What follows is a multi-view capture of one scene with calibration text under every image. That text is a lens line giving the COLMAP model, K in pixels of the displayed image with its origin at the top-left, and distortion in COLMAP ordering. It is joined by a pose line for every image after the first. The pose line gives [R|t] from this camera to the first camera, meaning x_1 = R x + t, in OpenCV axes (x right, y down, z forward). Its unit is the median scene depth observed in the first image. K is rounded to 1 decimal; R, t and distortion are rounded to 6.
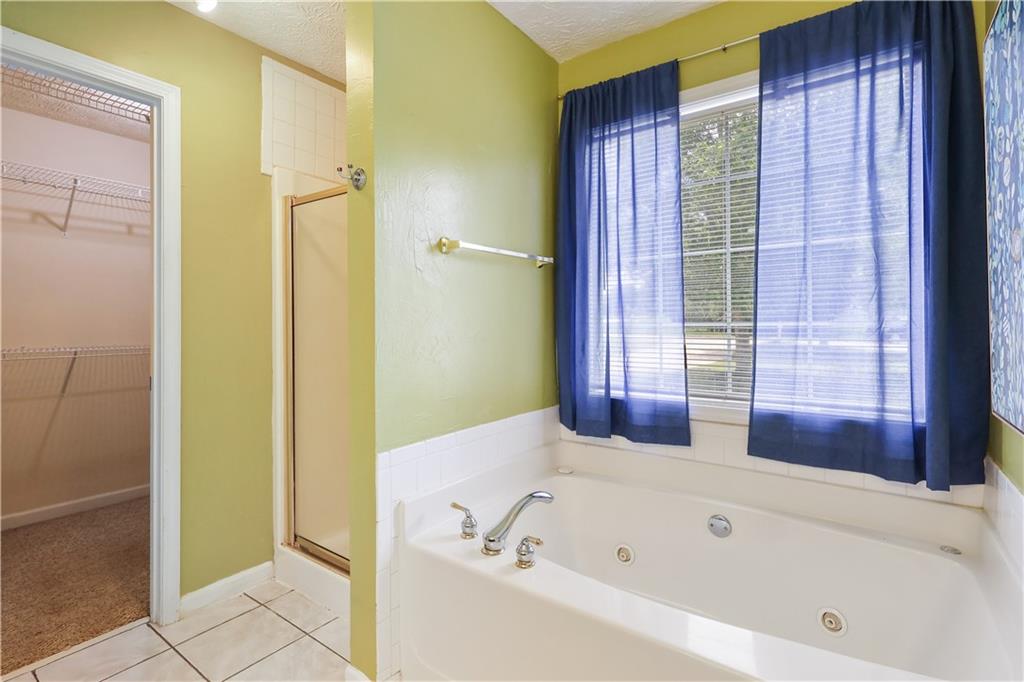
lens RADIAL K [[483.8, 0, 514.1], [0, 483.8, 330.5], [0, 0, 1]] dist [-0.000526, 0.000048]
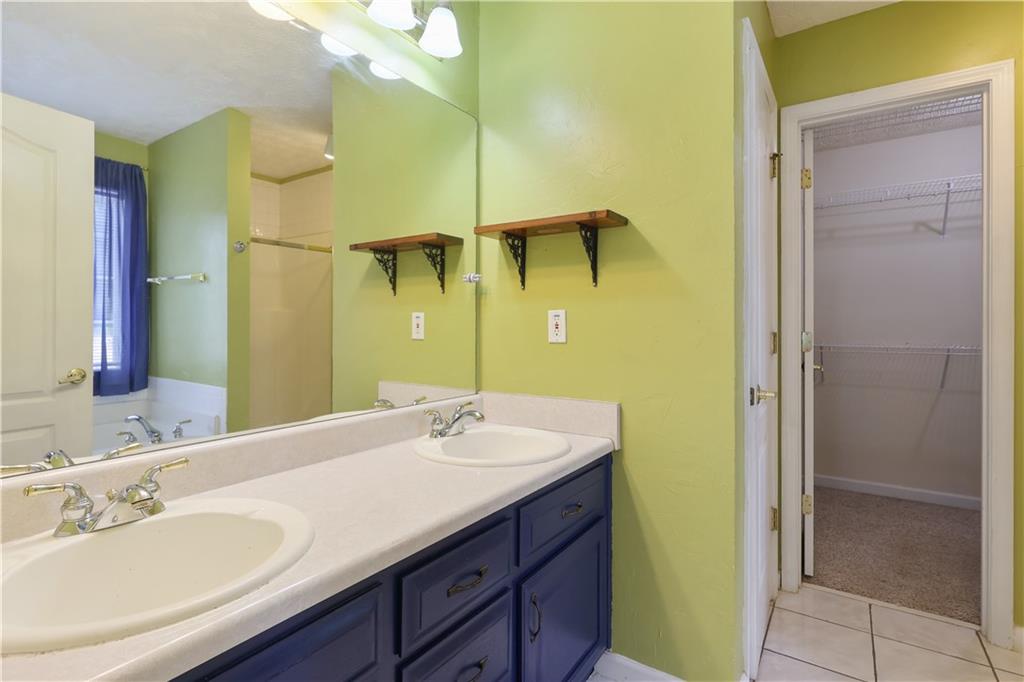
lens RADIAL K [[483.8, 0, 509.3], [0, 483.8, 334.6], [0, 0, 1]] dist [-0.000526, 0.000048]
pose [[0.040666, 0.017965, -0.999011, 0.100319], [-0.008974, 0.999805, 0.017614, 0.003342], [0.999133, 0.008249, 0.040819, 0.015272]]
